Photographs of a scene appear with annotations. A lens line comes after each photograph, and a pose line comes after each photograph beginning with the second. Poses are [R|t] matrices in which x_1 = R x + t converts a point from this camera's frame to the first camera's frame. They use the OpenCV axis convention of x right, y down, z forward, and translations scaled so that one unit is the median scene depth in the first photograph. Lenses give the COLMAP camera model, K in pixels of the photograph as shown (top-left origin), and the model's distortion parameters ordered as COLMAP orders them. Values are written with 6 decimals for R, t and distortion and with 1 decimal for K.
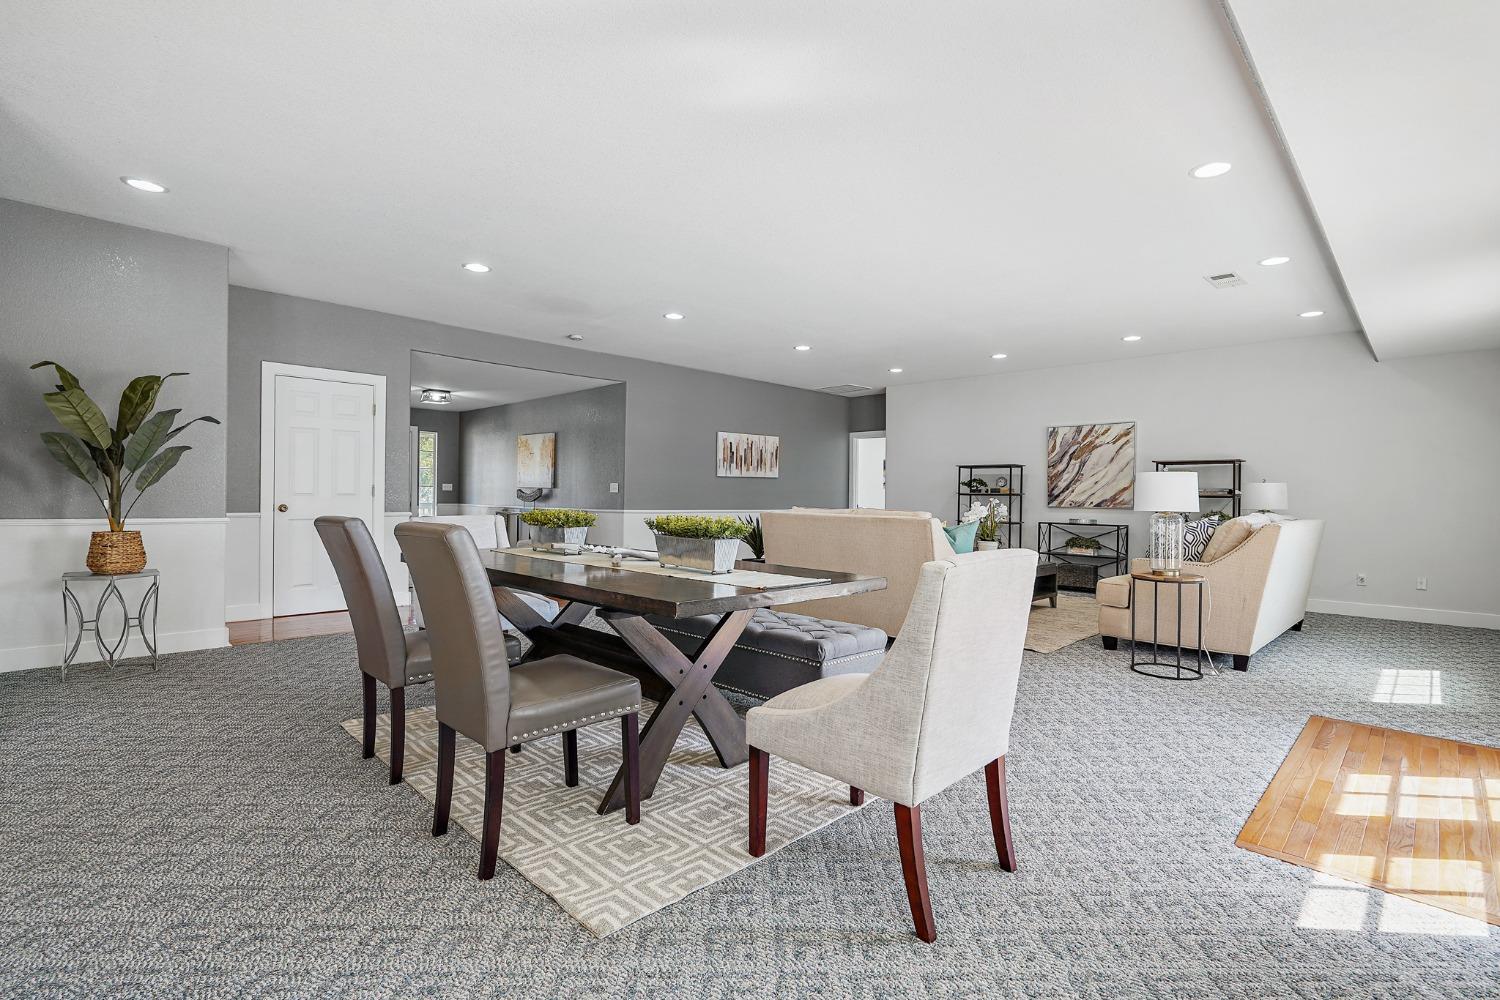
lens RADIAL K [[699.4, 0, 747.5], [0, 699.4, 498.6], [0, 0, 1]] dist [-0.001550, 0.000431]
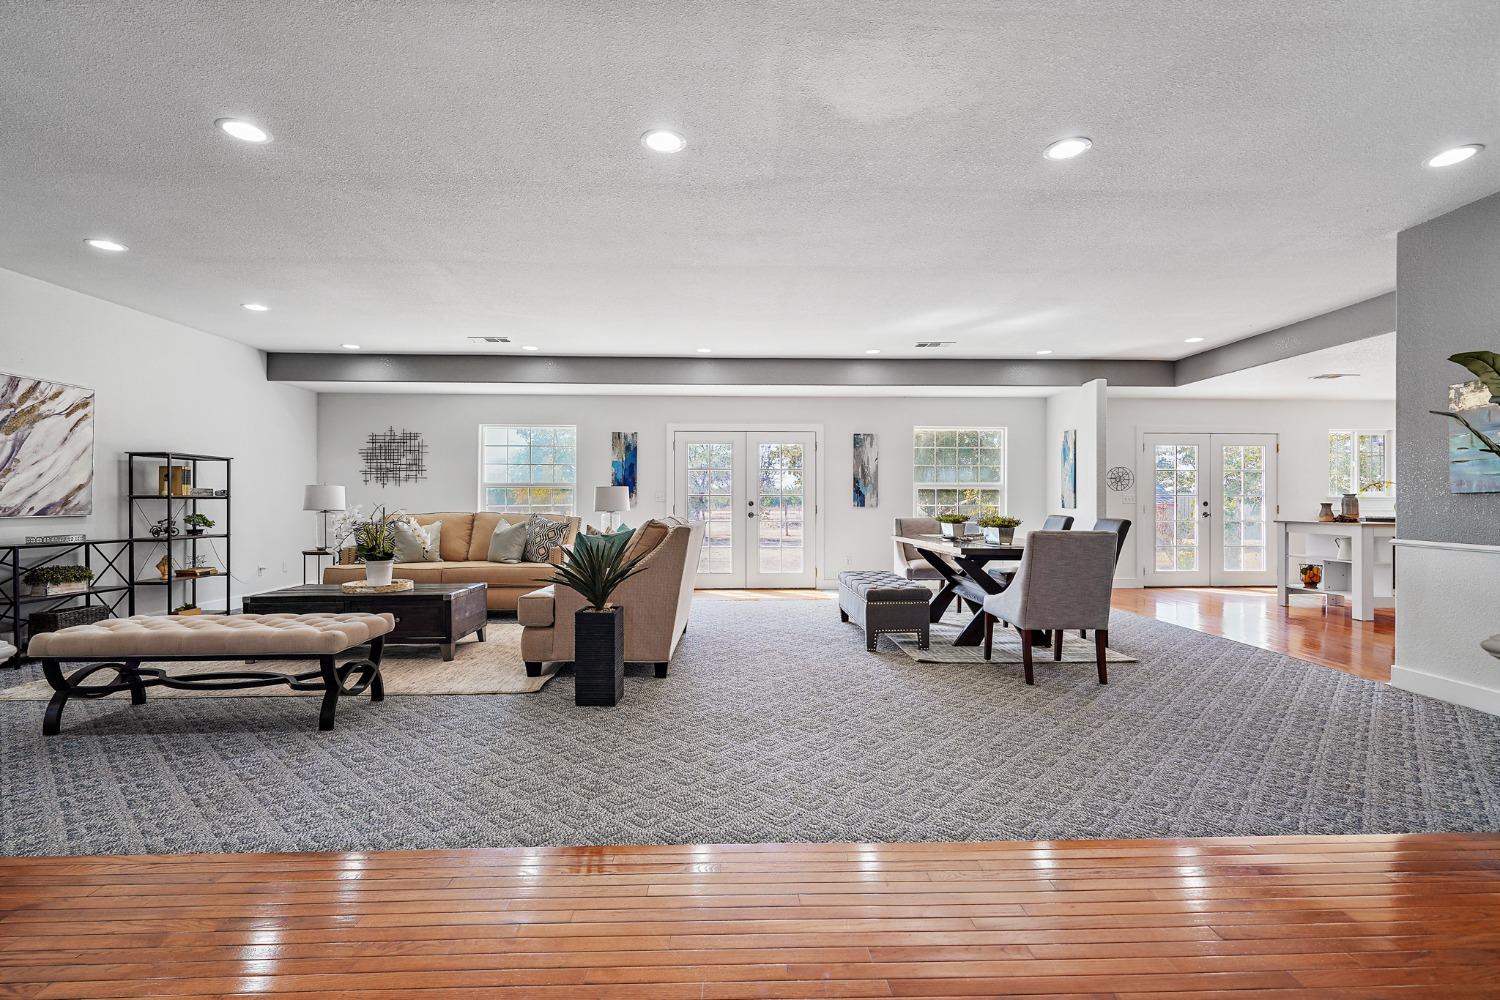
lens RADIAL K [[699.4, 0, 750.9], [0, 699.4, 502.5], [0, 0, 1]] dist [-0.001550, 0.000431]
pose [[-0.732496, -0.017741, 0.680541, -0.364673], [-0.008784, 0.999823, 0.016610, -0.014618], [-0.680715, 0.006189, -0.732522, 1.002745]]
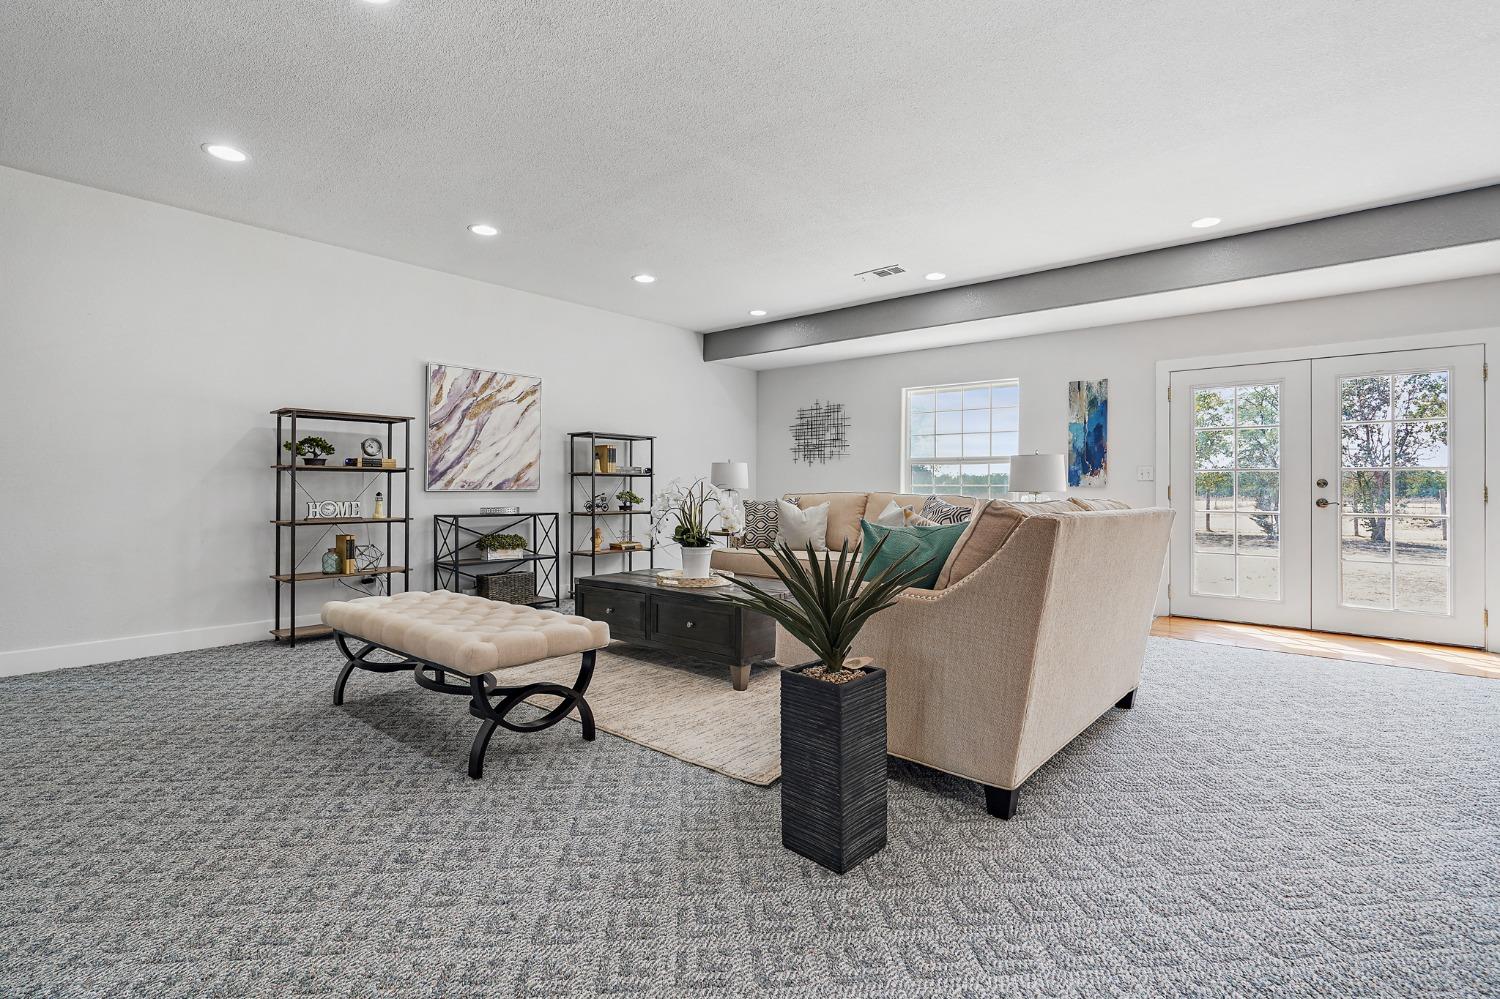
lens RADIAL K [[699.4, 0, 744.6], [0, 699.4, 485.2], [0, 0, 1]] dist [-0.001550, 0.000431]
pose [[-0.078756, -0.014342, 0.996791, -0.218749], [-0.001333, 0.999897, 0.014282, -0.002570], [-0.996893, -0.000204, -0.078767, 0.789544]]
